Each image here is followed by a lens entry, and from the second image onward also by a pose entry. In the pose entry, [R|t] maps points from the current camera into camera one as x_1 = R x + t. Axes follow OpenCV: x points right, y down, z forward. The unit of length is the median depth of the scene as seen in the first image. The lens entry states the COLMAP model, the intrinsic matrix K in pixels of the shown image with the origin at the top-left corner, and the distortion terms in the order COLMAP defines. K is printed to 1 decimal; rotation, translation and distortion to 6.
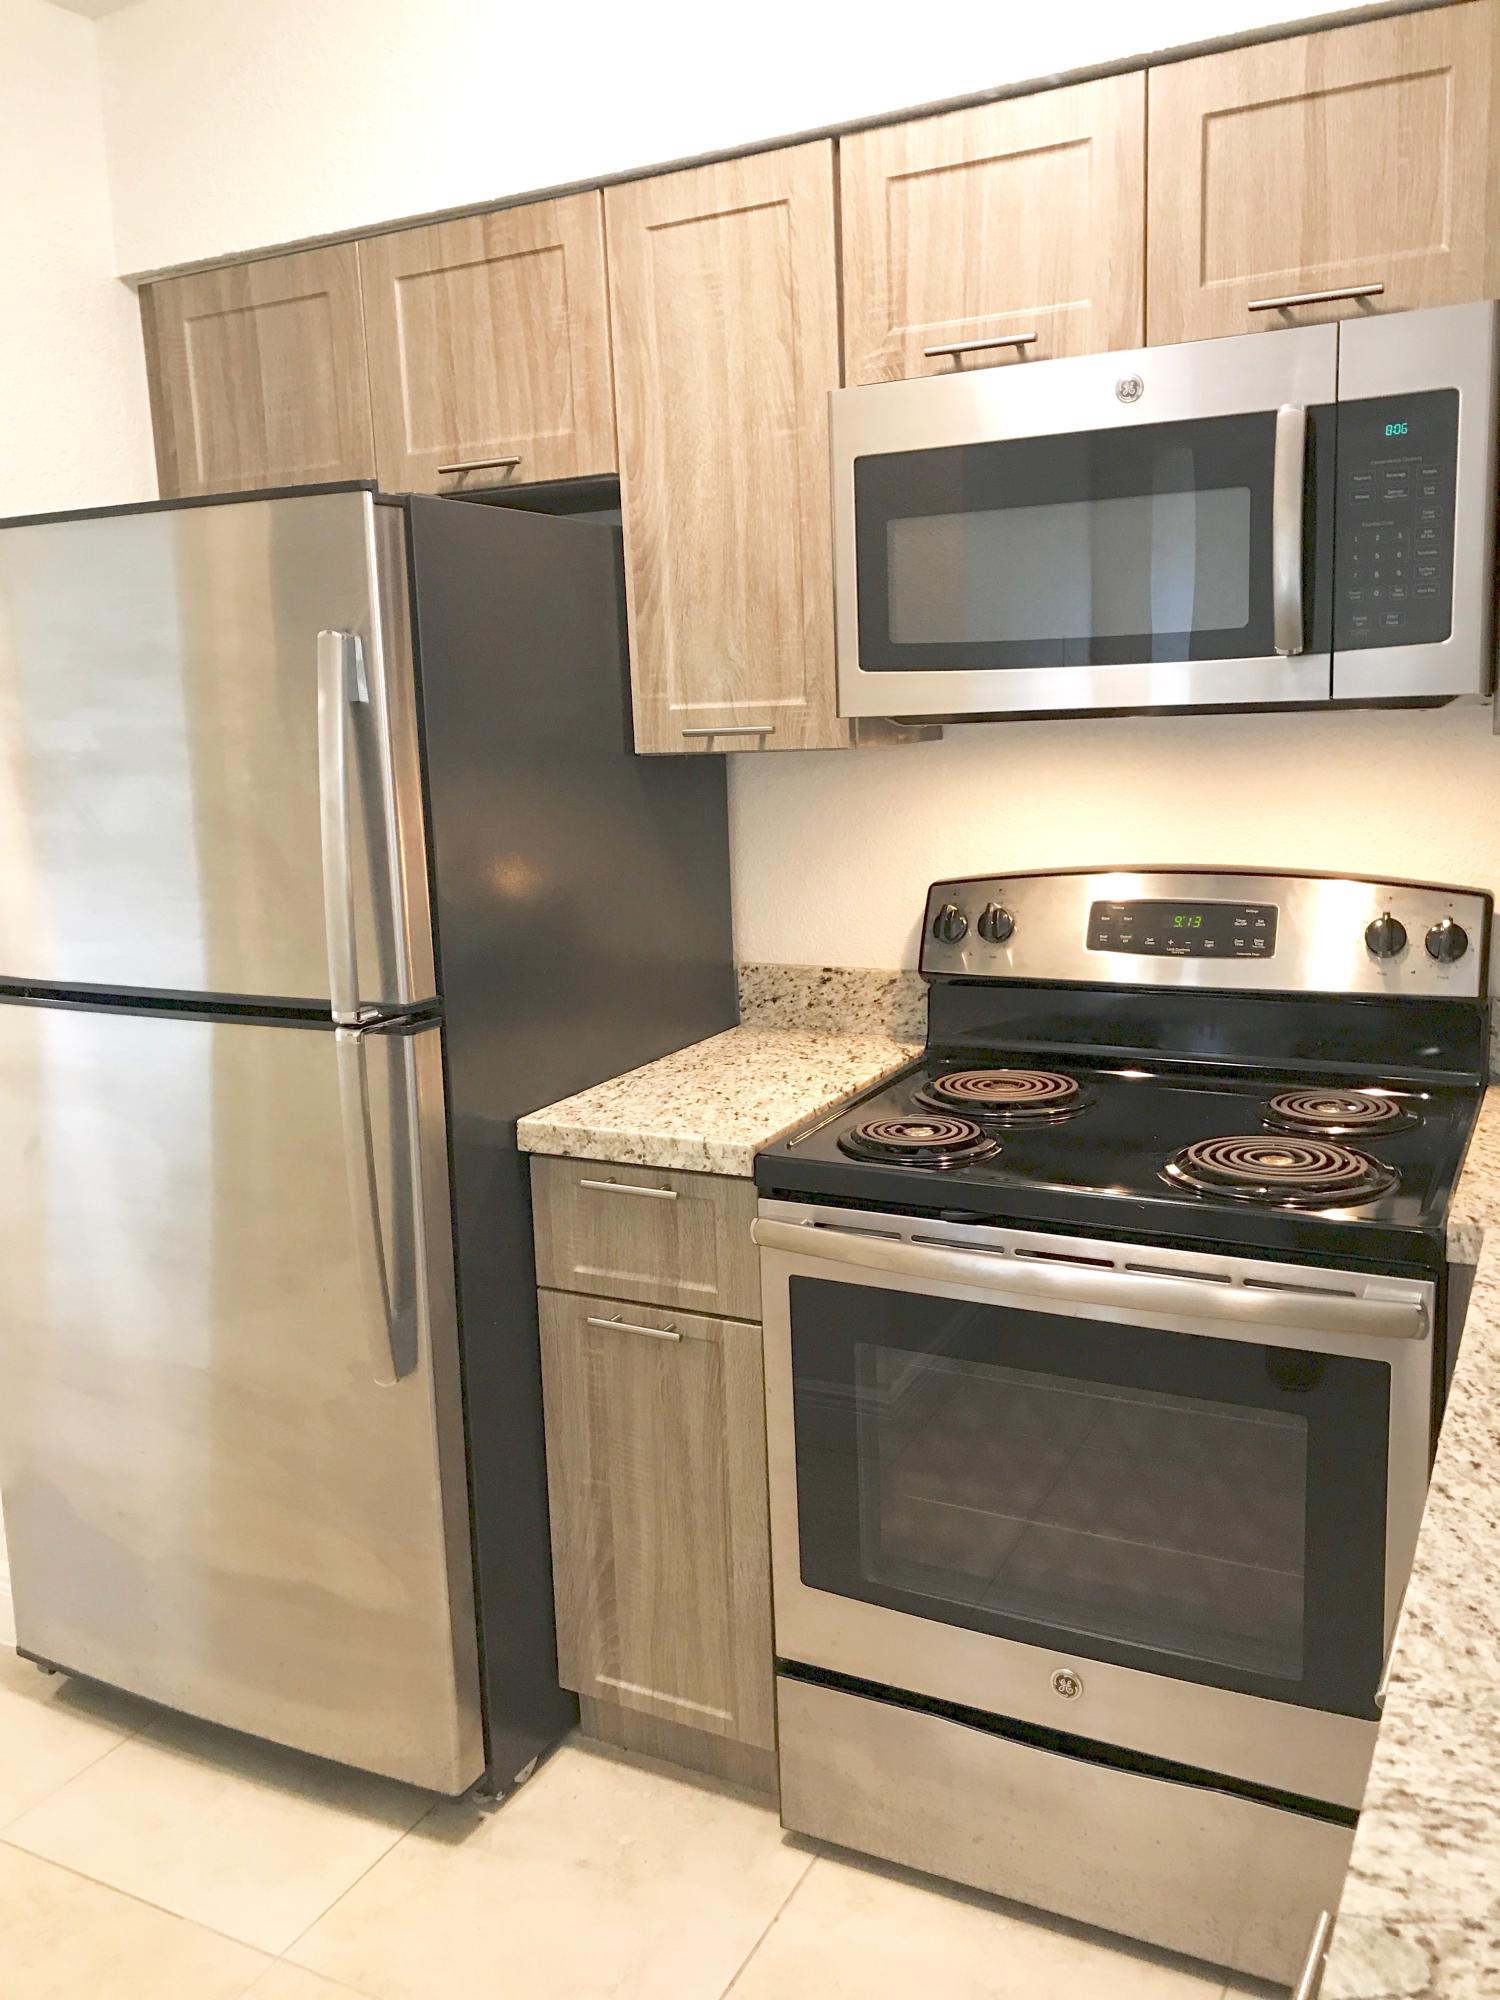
lens RADIAL K [[1623.0, 0, 741.2], [0, 1623.0, 969.6], [0, 0, 1]] dist [0.005430, -0.004458]
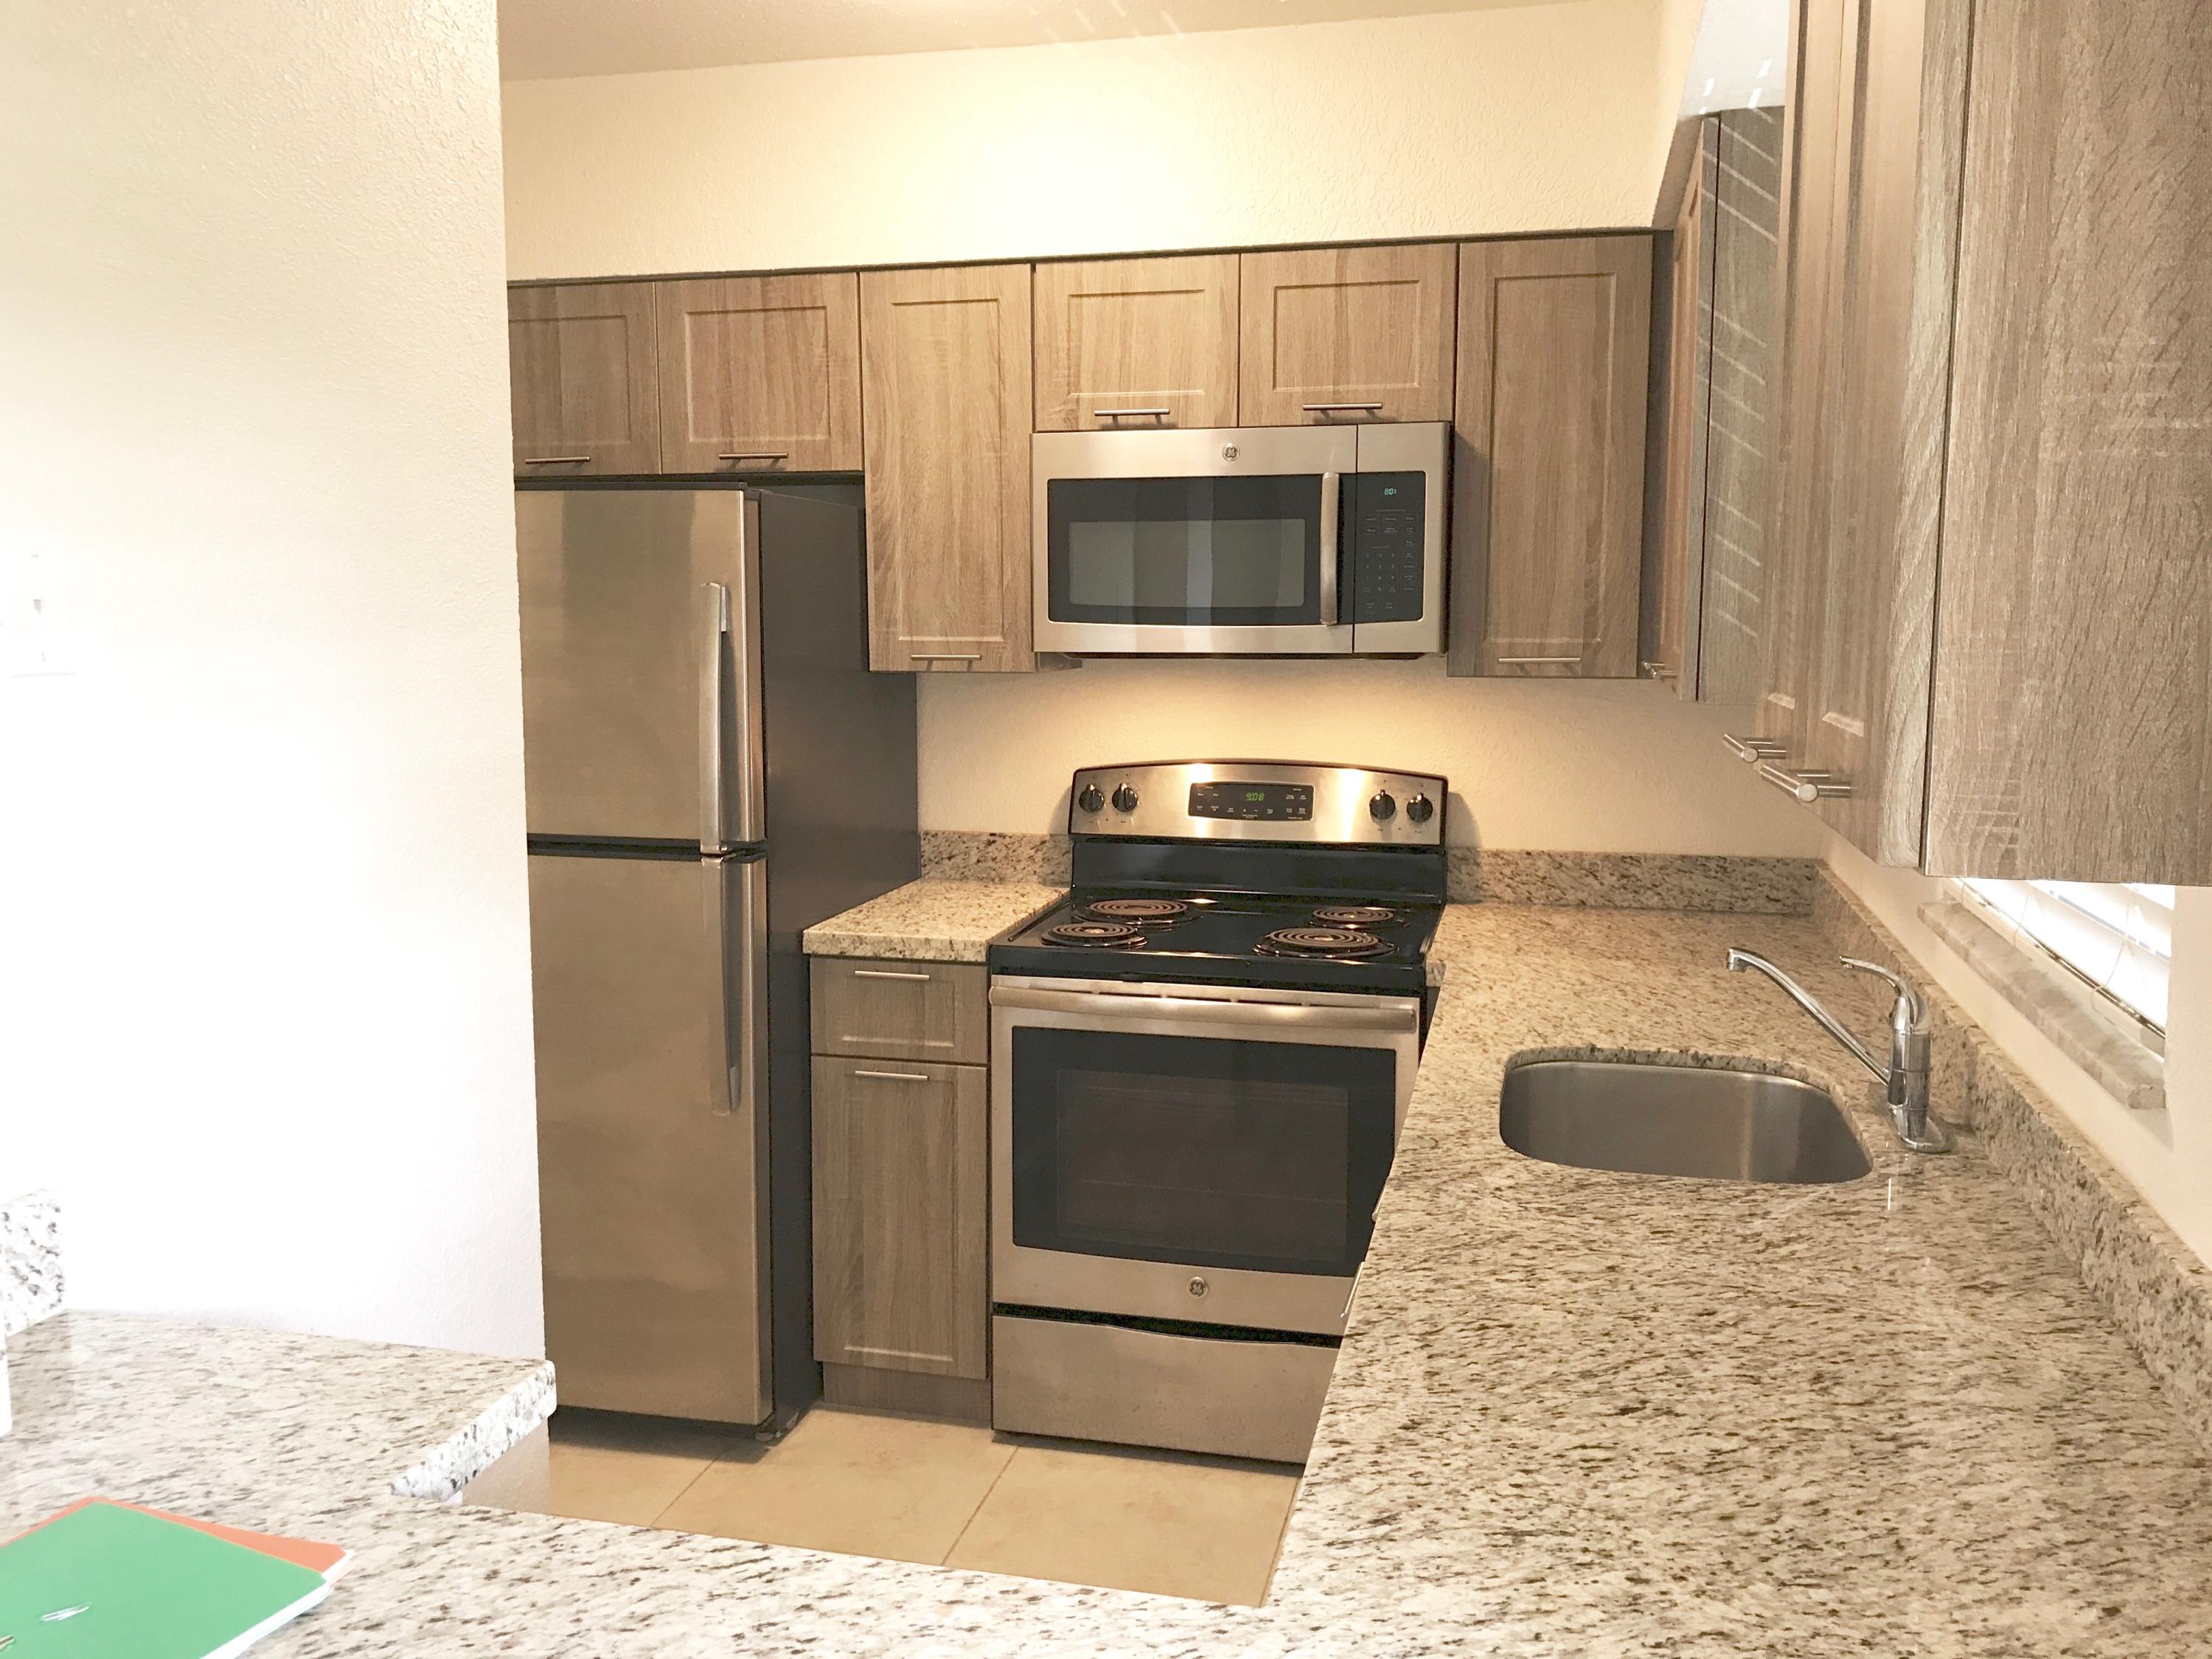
lens RADIAL K [[1822.3, 0, 1106.0], [0, 1822.3, 829.5], [0, 0, 1]] dist [0.011354, 0.001132]
pose [[0.967167, 0.009134, 0.253977, -0.281492], [0.003110, 0.998854, -0.047766, 0.080381], [-0.254123, 0.046988, 0.966030, -0.573430]]
